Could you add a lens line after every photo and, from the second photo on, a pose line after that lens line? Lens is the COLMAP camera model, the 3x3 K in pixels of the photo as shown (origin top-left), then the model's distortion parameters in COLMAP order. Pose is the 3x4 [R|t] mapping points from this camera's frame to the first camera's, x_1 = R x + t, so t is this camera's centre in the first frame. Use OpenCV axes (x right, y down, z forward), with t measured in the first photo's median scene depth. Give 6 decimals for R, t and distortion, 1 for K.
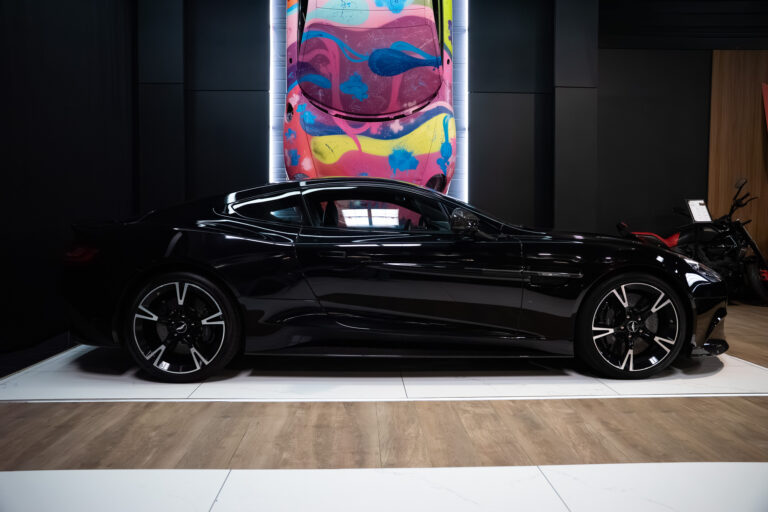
lens RADIAL K [[589.9, 0, 397.3], [0, 589.9, 255.7], [0, 0, 1]] dist [-0.066341, 0.008740]
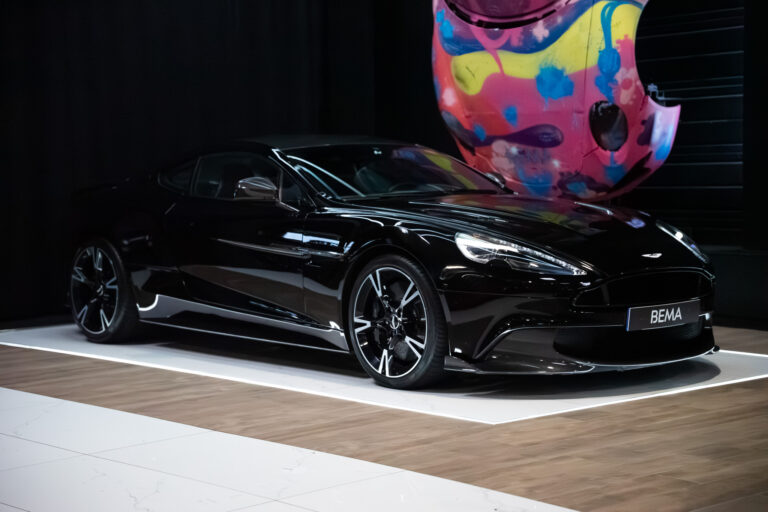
lens RADIAL K [[1467.1, 0, 384.0], [0, 1467.1, 256.0], [0, 0, 1]] dist [0.516586, -0.016295]
pose [[0.634076, 0.038517, -0.772311, 1.861759], [-0.023902, 0.999258, 0.030211, -0.028830], [0.772901, -0.000696, 0.634526, -0.280542]]
